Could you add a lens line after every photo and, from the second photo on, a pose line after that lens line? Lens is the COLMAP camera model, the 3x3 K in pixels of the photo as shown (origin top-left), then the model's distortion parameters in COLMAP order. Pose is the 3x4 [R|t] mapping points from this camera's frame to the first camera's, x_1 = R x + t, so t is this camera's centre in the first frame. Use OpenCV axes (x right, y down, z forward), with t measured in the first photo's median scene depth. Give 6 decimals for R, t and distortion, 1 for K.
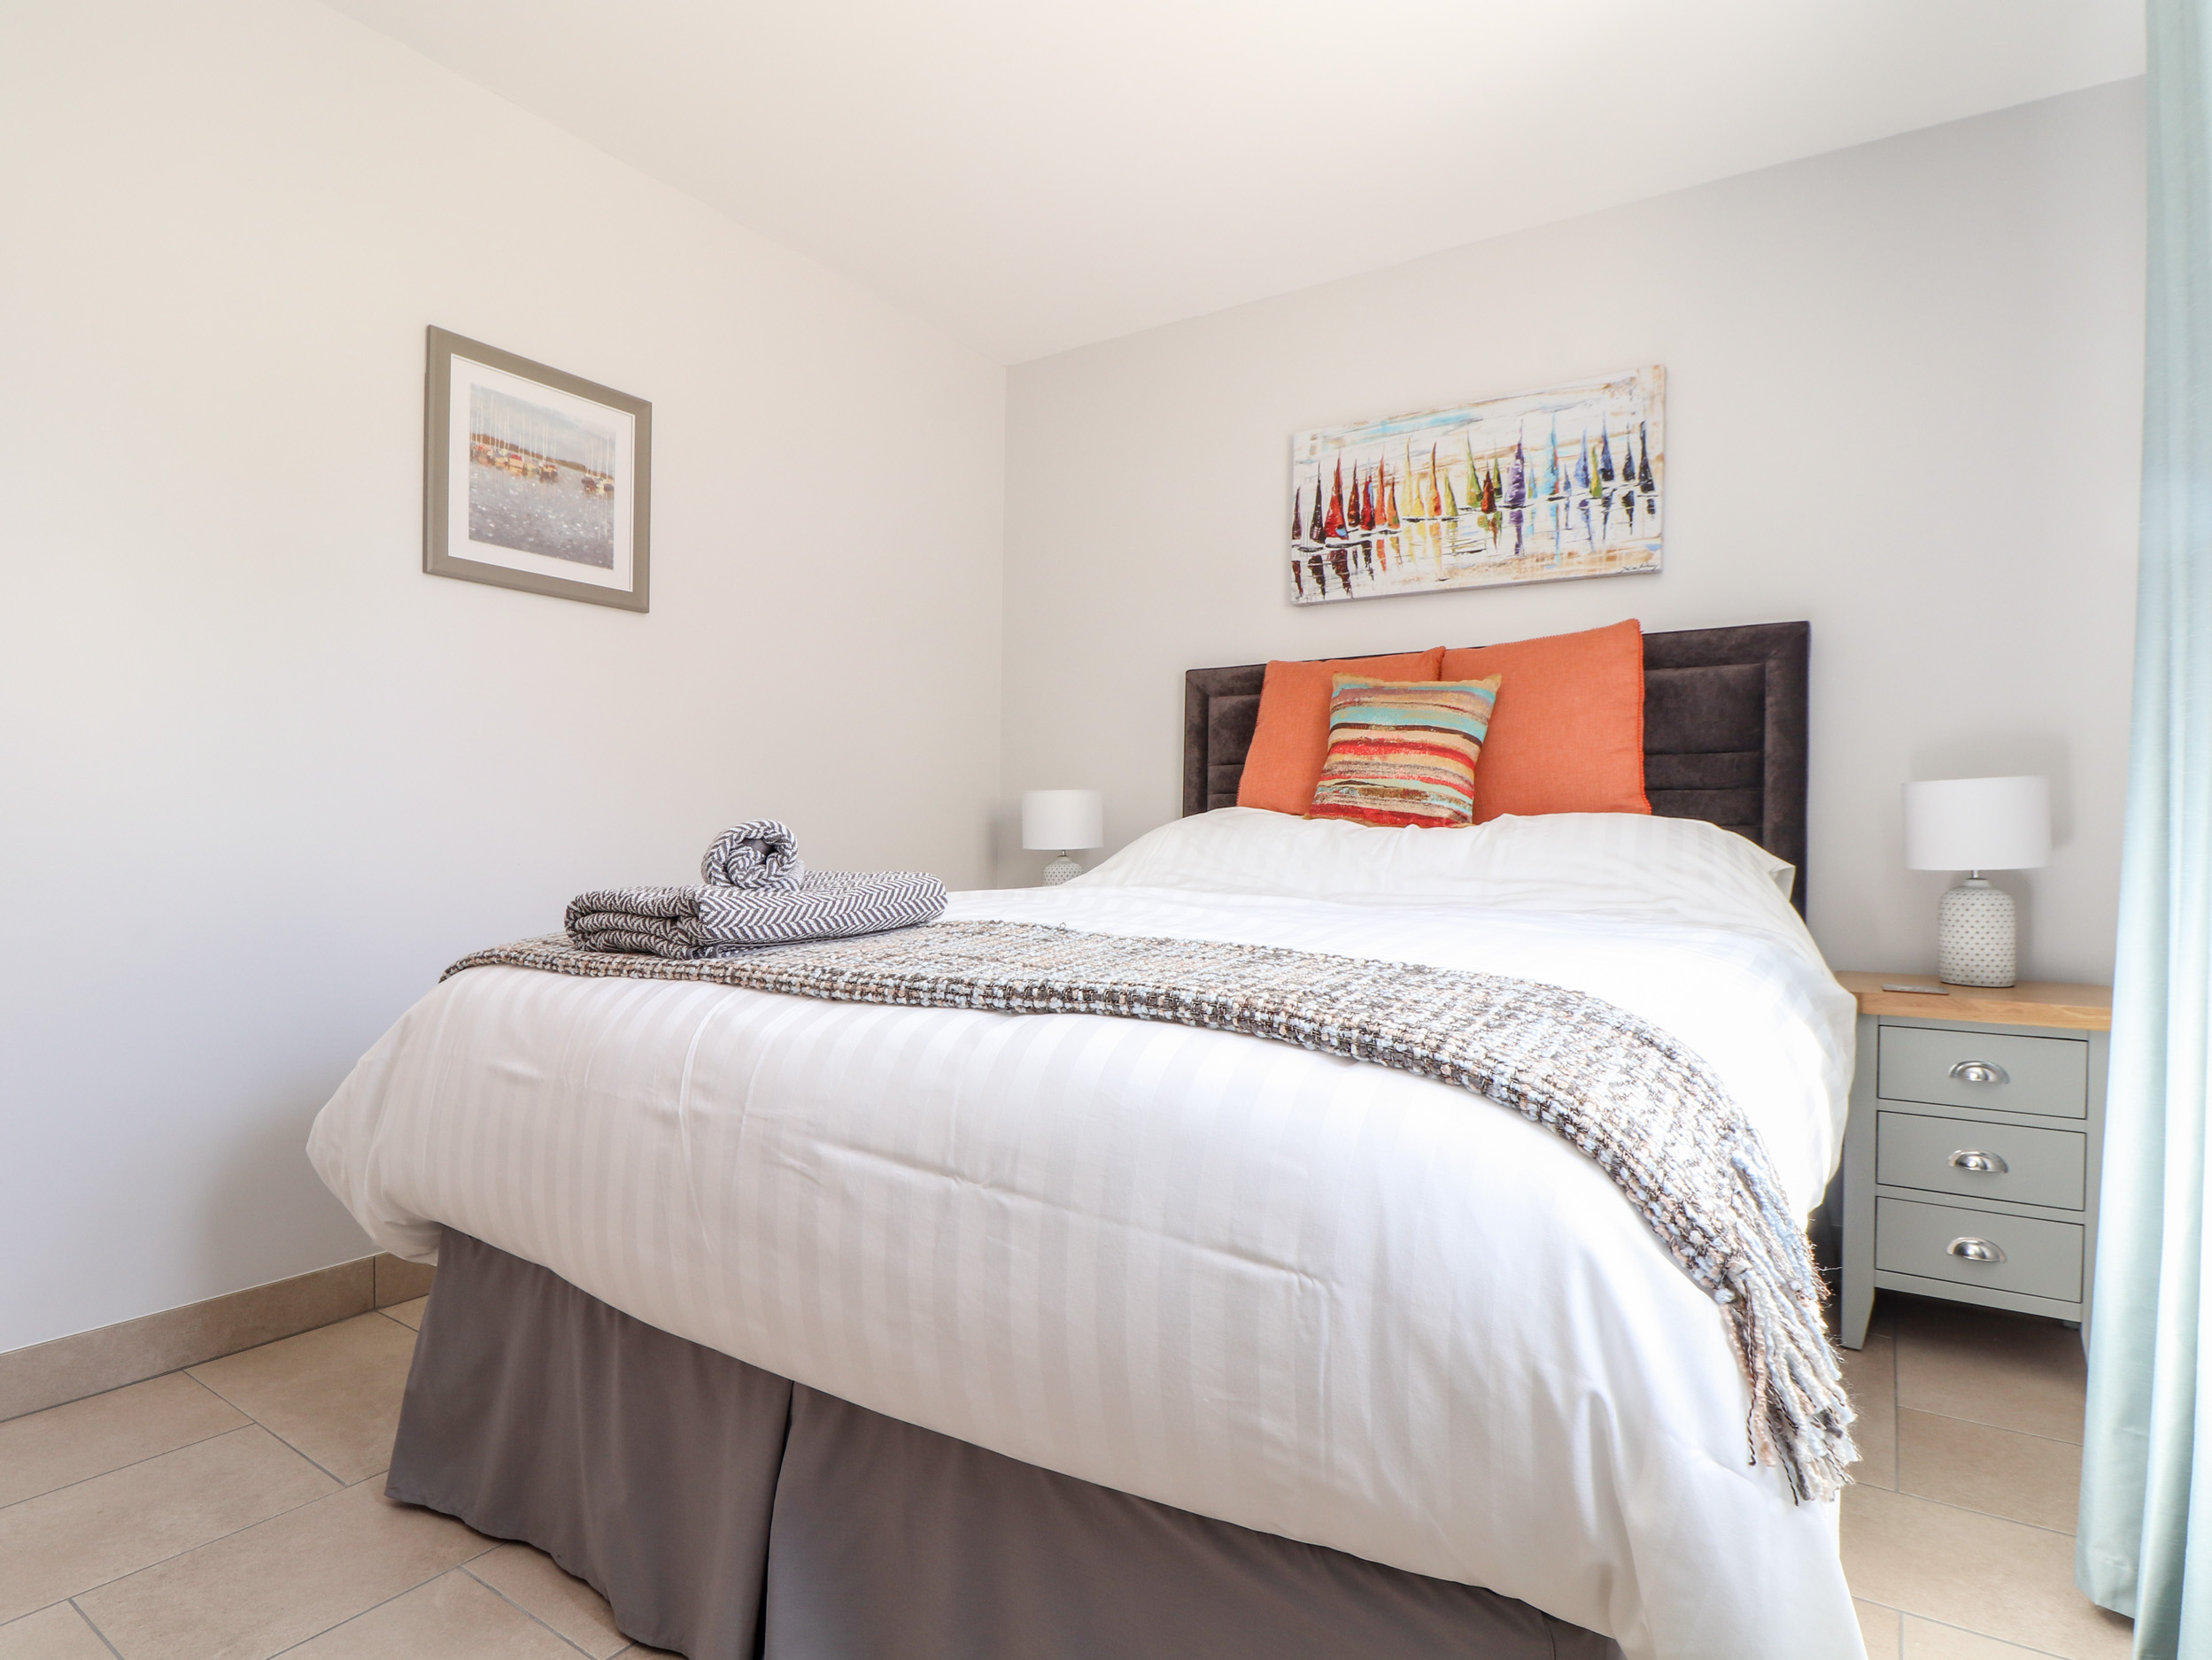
lens RADIAL K [[1155.2, 0, 1112.3], [0, 1155.2, 839.7], [0, 0, 1]] dist [-0.029300, -0.000255]
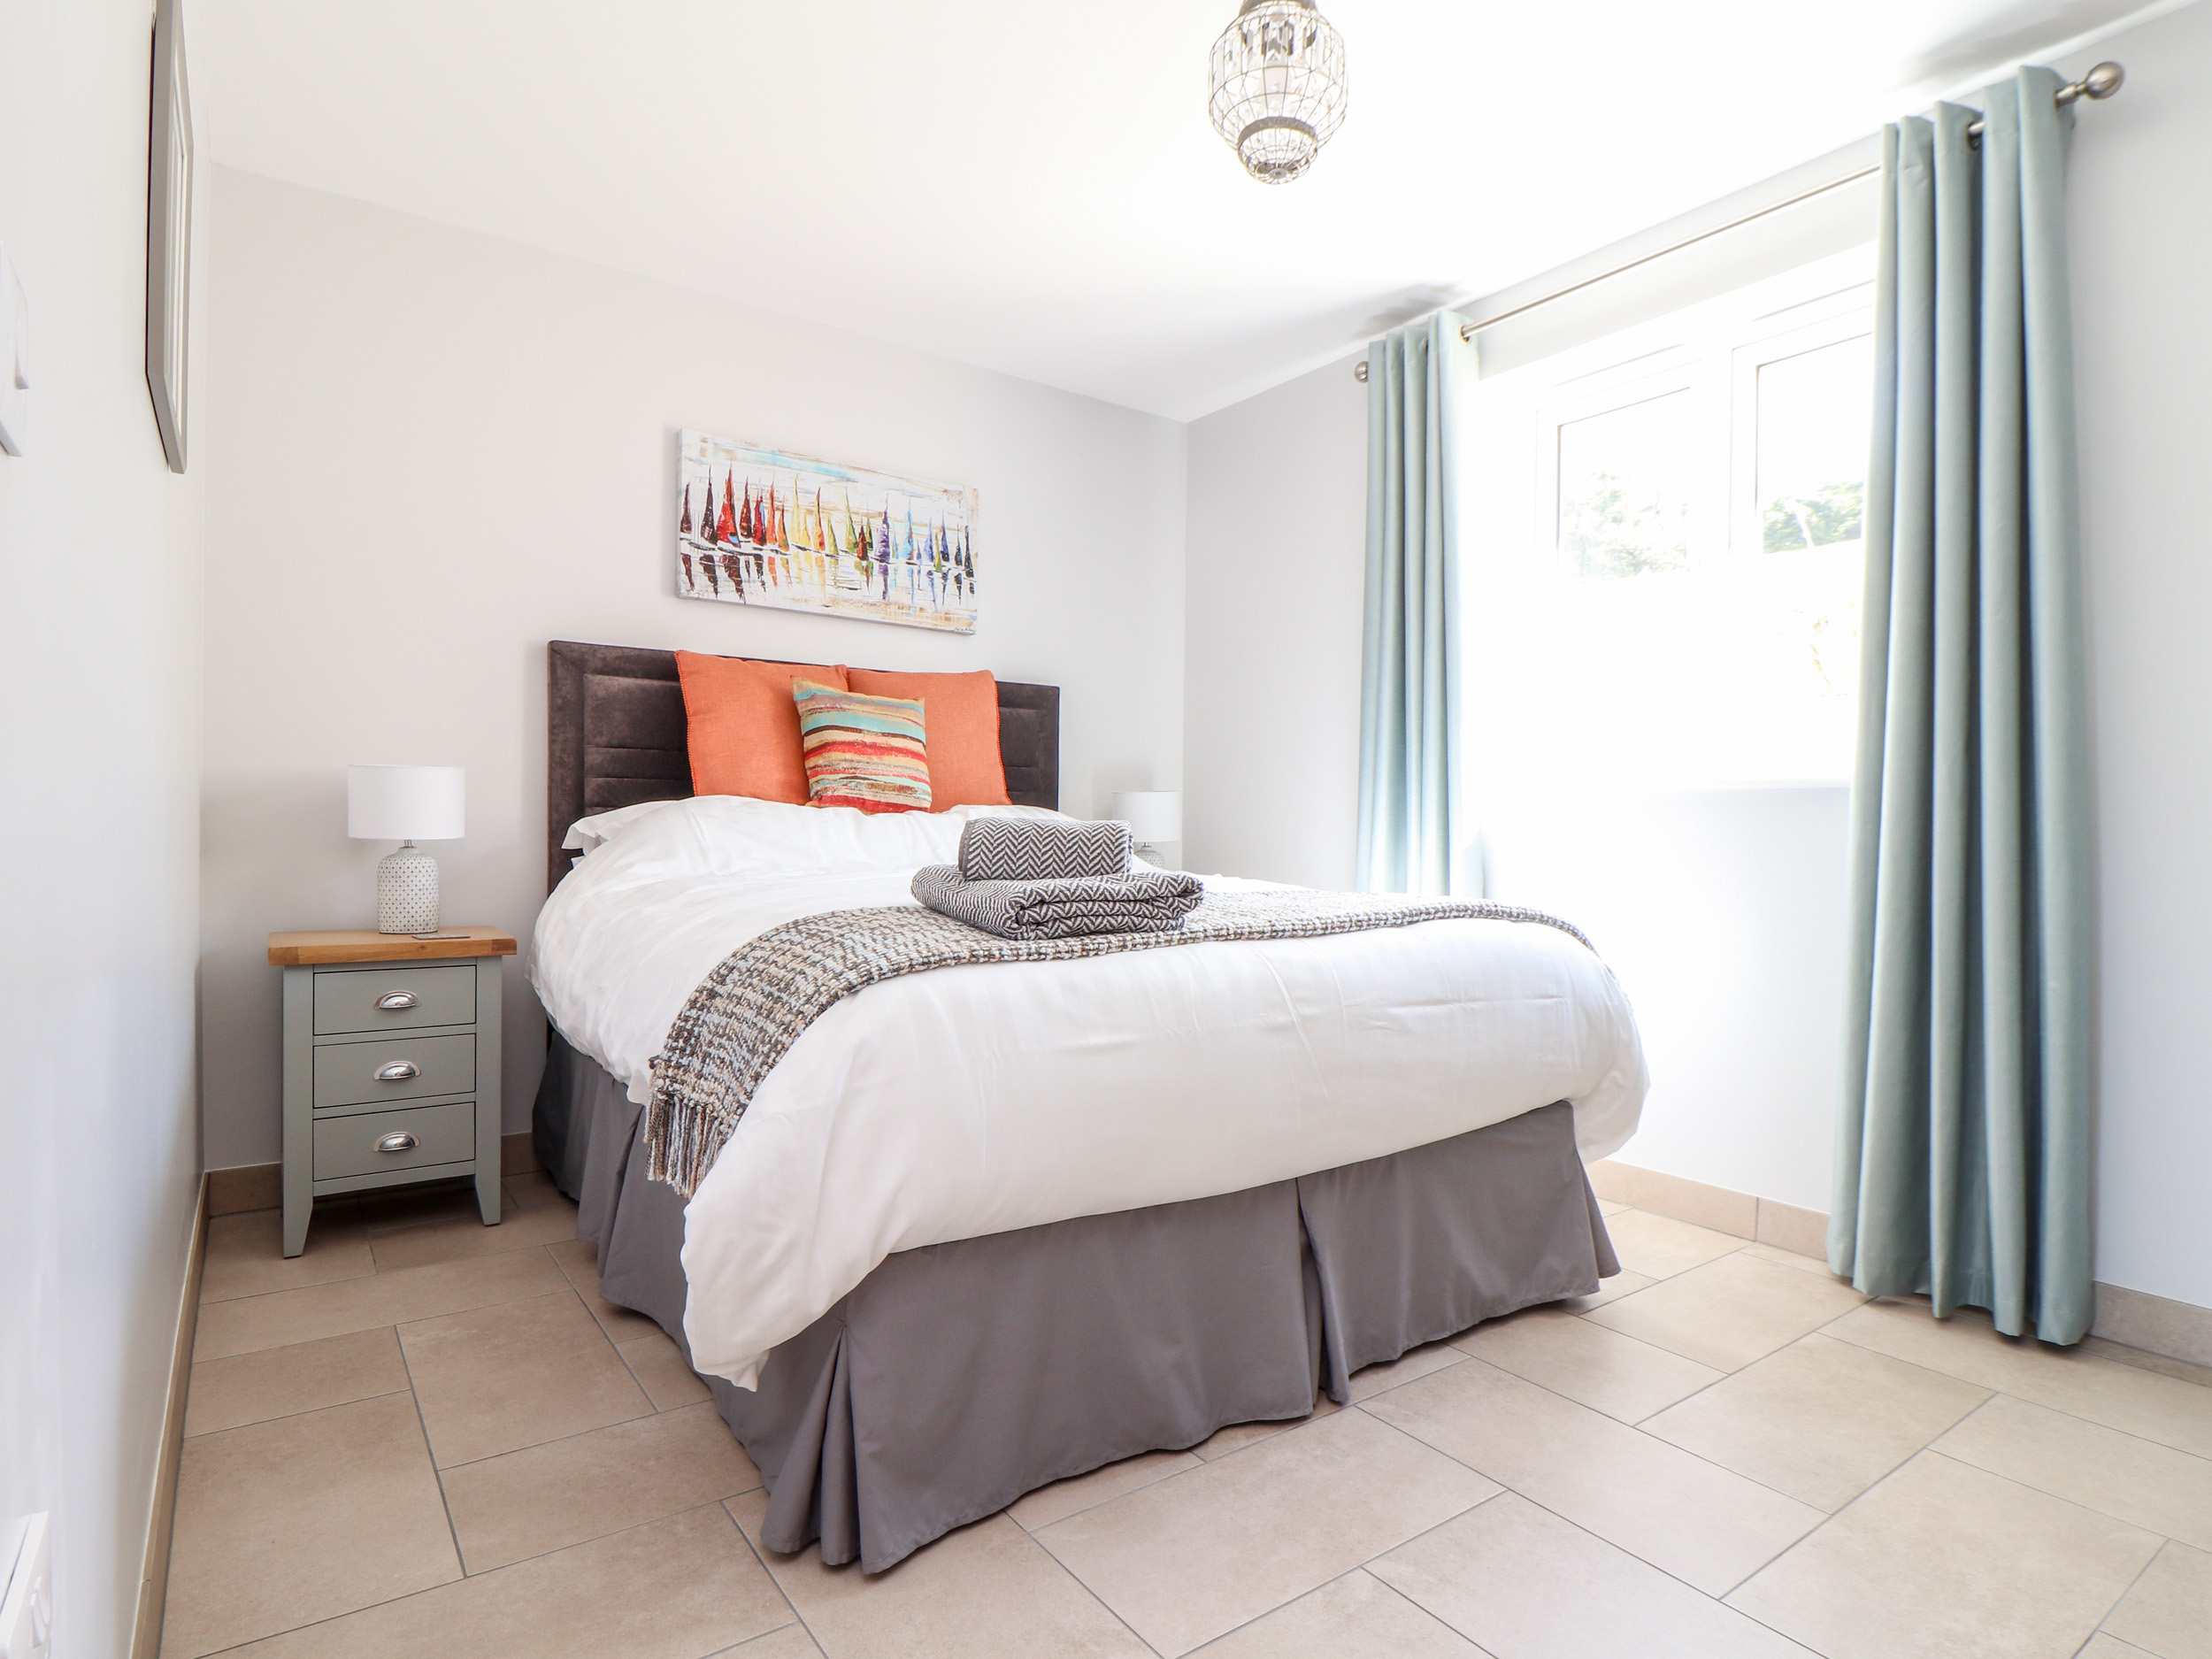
lens RADIAL K [[1180.1, 0, 1150.3], [0, 1180.1, 838.9], [0, 0, 1]] dist [0.002995, -0.013399]
pose [[0.347367, -0.017752, 0.937561, -0.764978], [-0.006277, 0.999754, 0.021256, -0.012676], [-0.937708, -0.013269, 0.347171, 0.262416]]
